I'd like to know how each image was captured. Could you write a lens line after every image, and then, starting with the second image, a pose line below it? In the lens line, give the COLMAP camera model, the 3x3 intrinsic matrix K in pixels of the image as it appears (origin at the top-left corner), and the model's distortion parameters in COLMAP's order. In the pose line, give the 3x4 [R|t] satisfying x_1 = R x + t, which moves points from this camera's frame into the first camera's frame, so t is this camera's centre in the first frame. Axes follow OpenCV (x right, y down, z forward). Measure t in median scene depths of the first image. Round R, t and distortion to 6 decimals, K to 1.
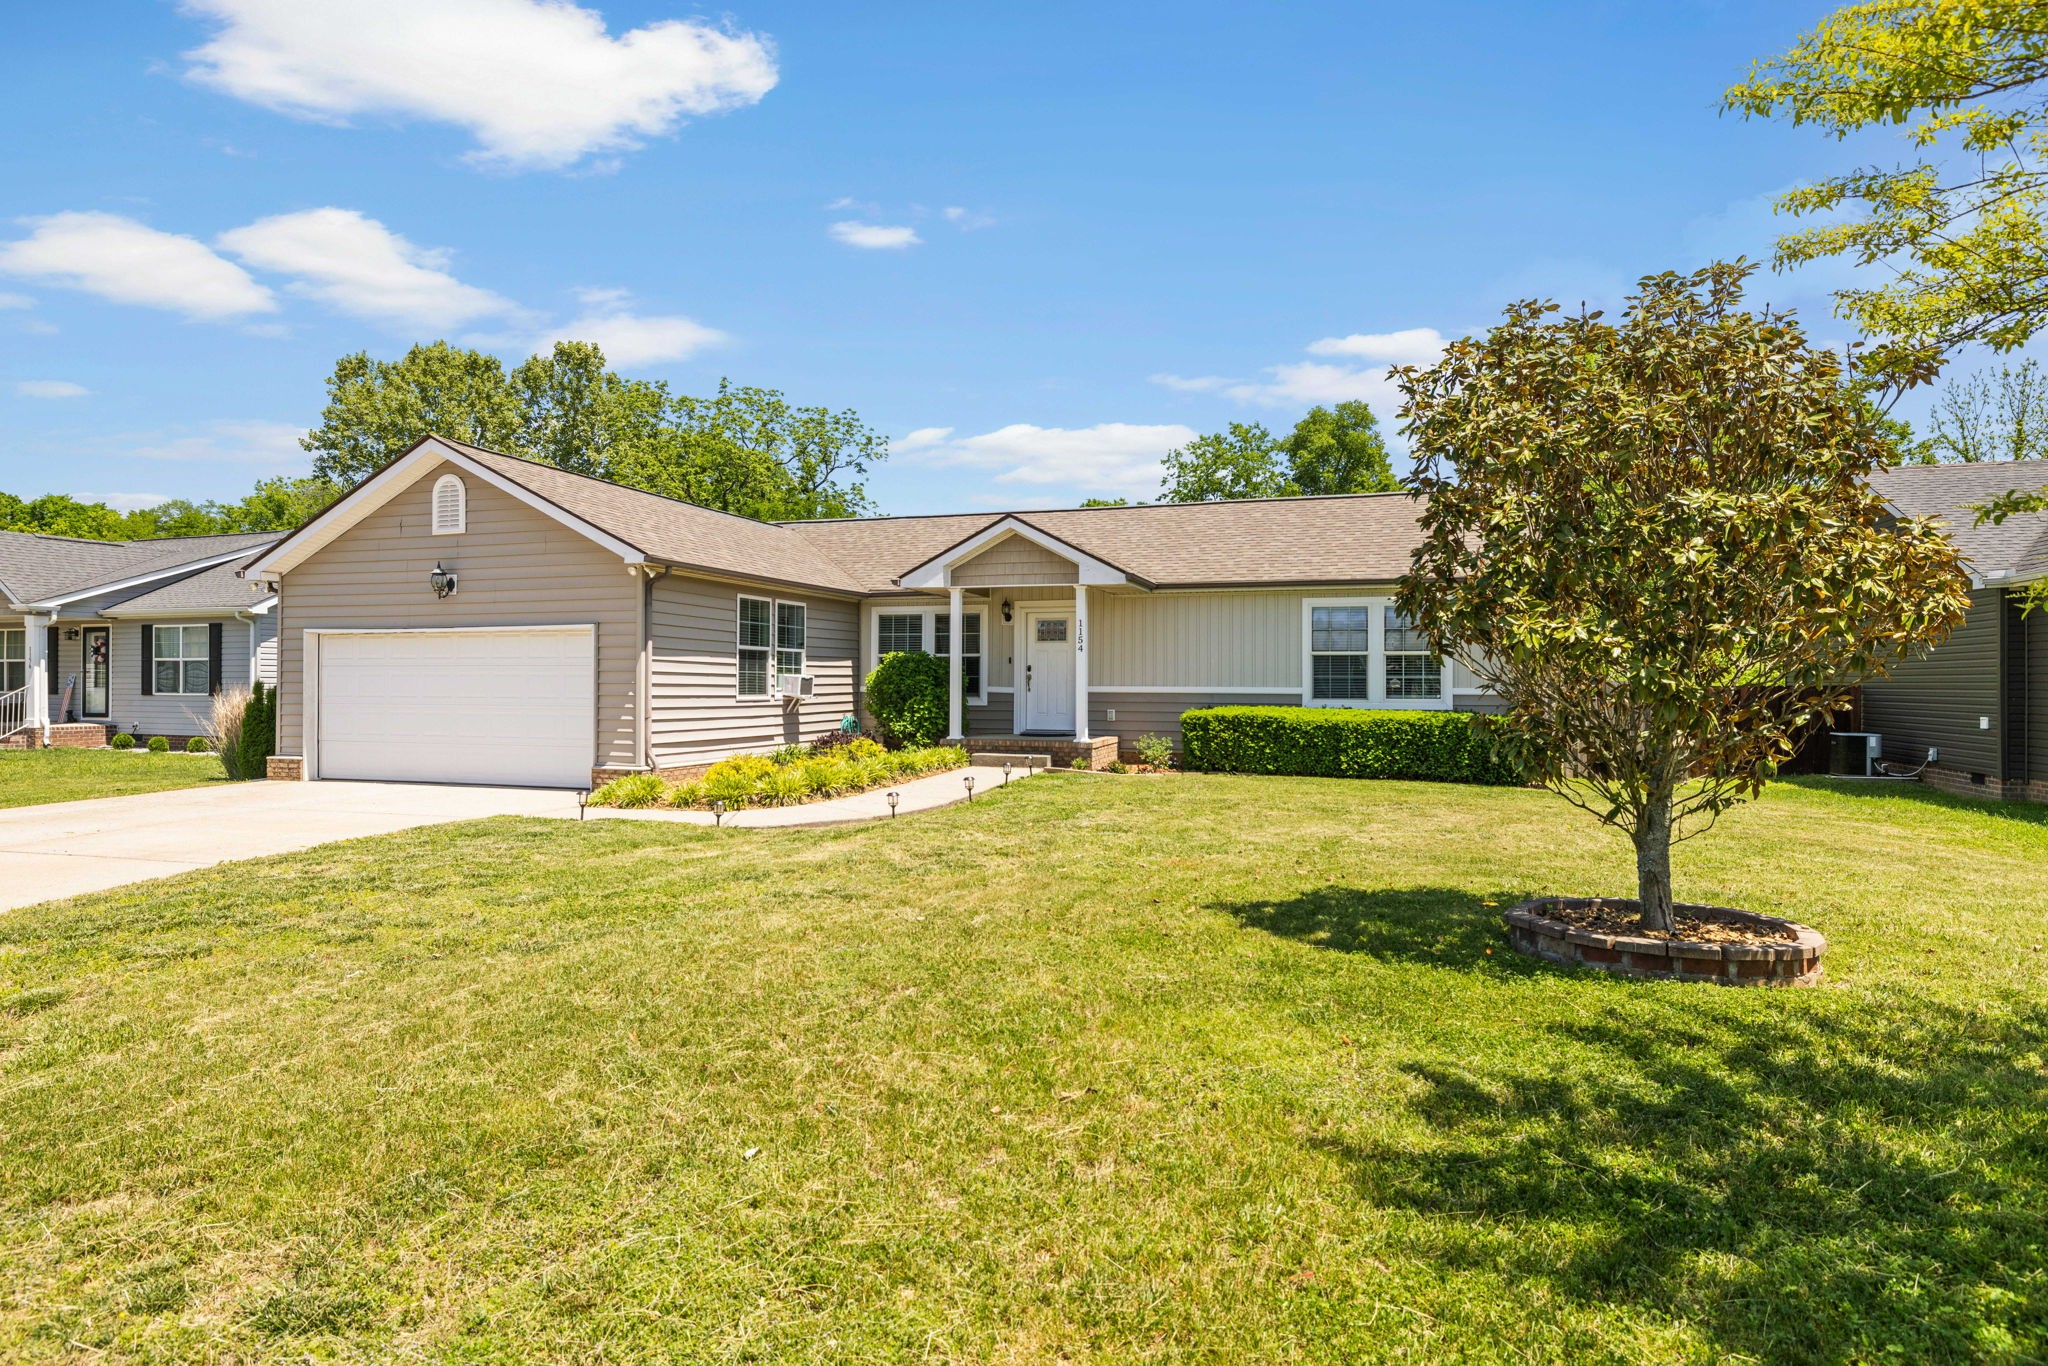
lens RADIAL K [[1027.8, 0, 1060.1], [0, 1027.8, 673.8], [0, 0, 1]] dist [-0.000910, 0.001082]
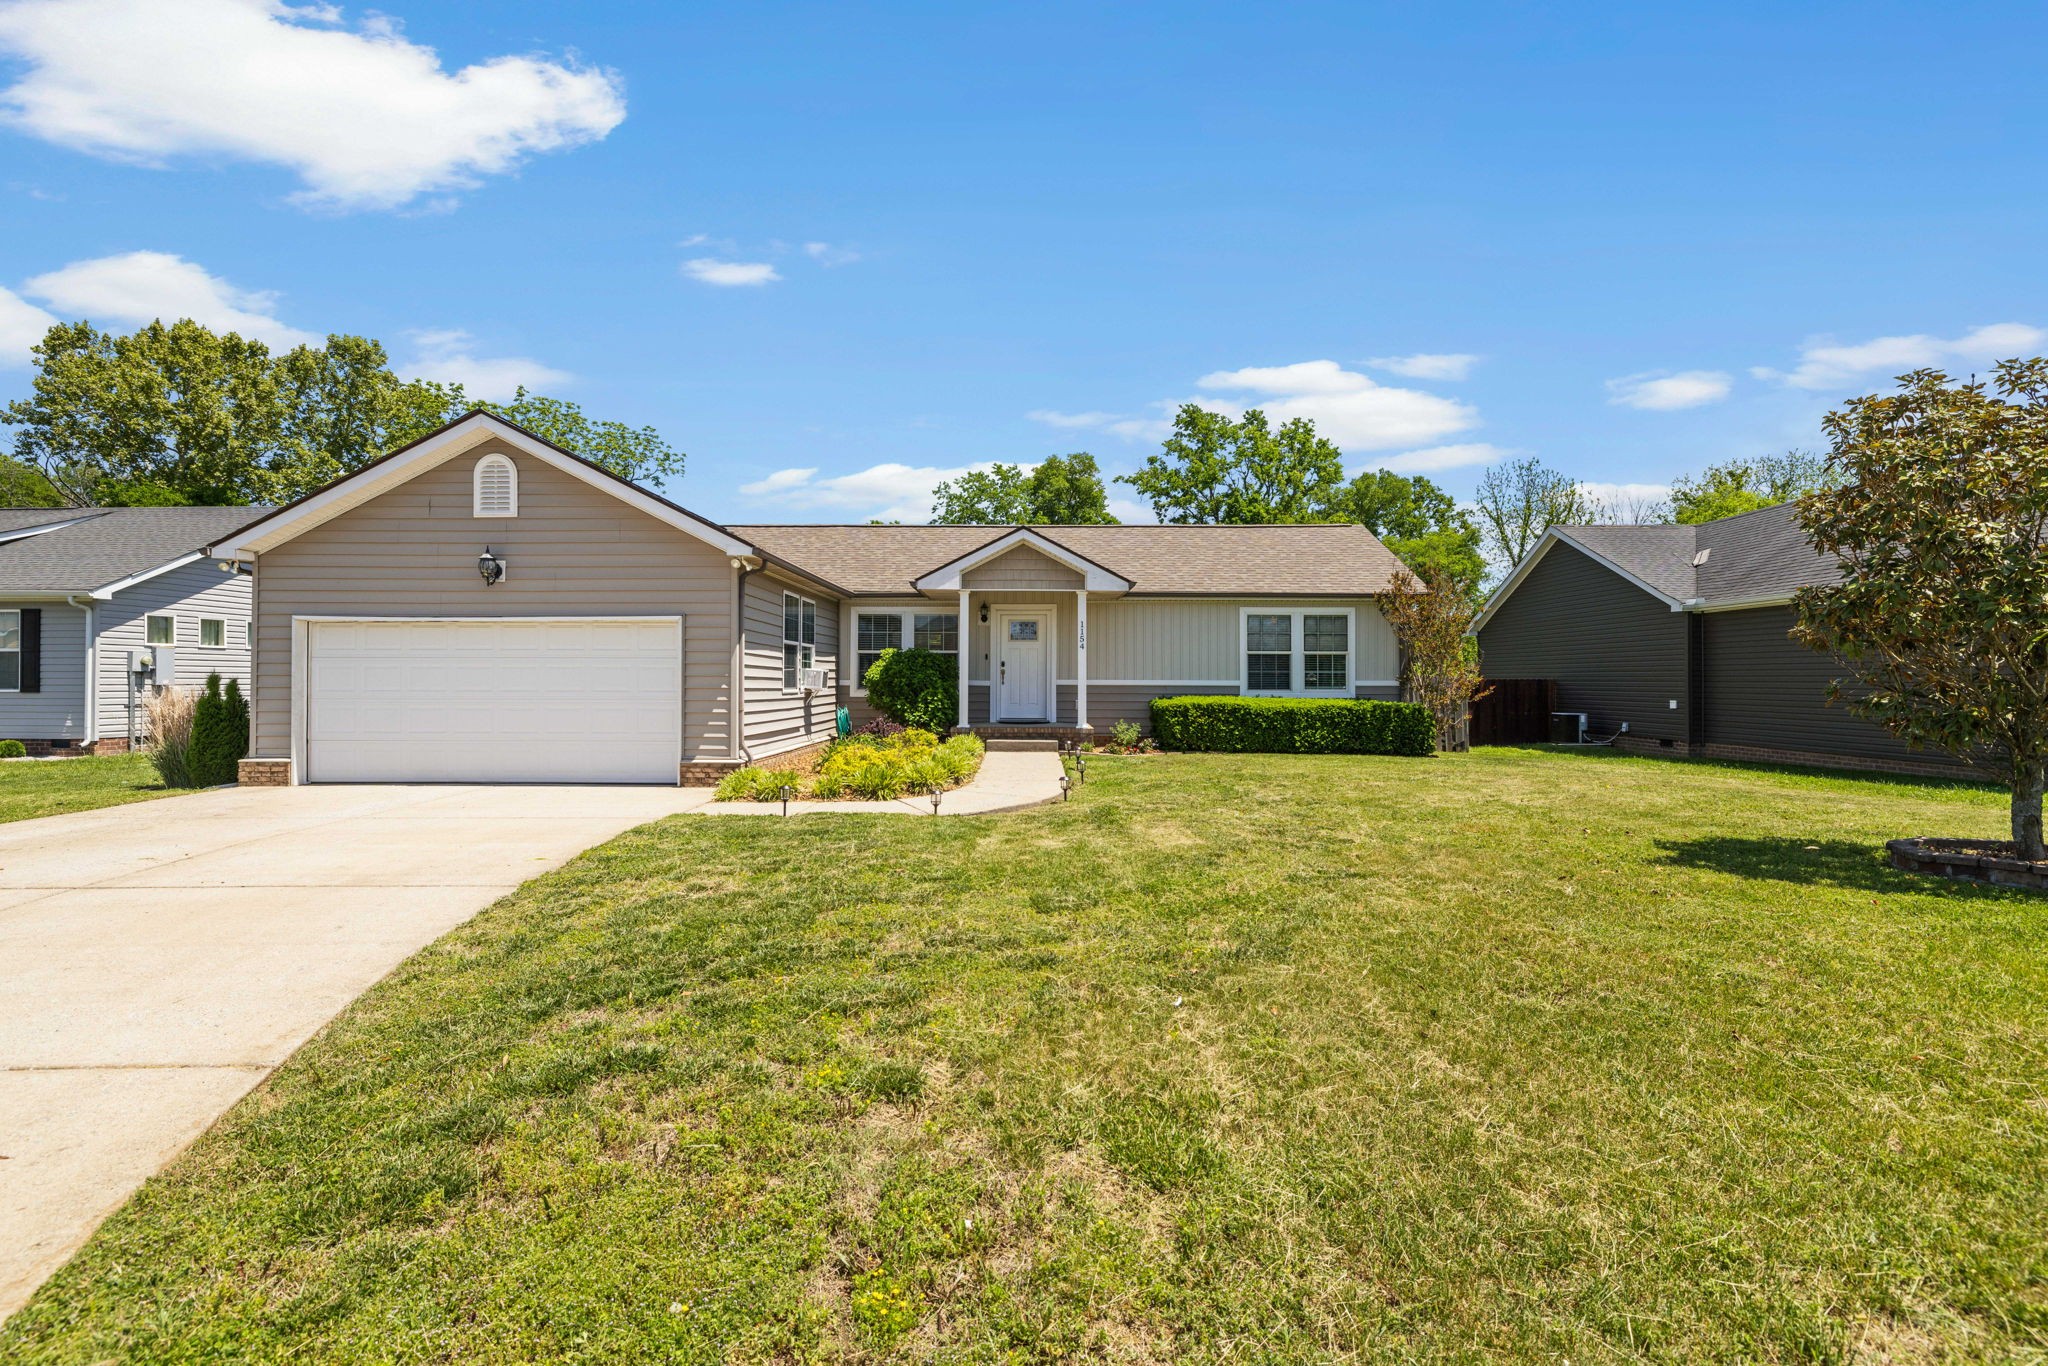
lens RADIAL K [[852.6, 0, 1029.7], [0, 852.6, 671.7], [0, 0, 1]] dist [-0.002122, 0.000114]
pose [[0.960289, 0.002039, 0.278999, -0.287945], [-0.002039, 0.999998, -0.000290, 0.003695], [-0.278999, -0.000291, 0.960291, 0.097816]]
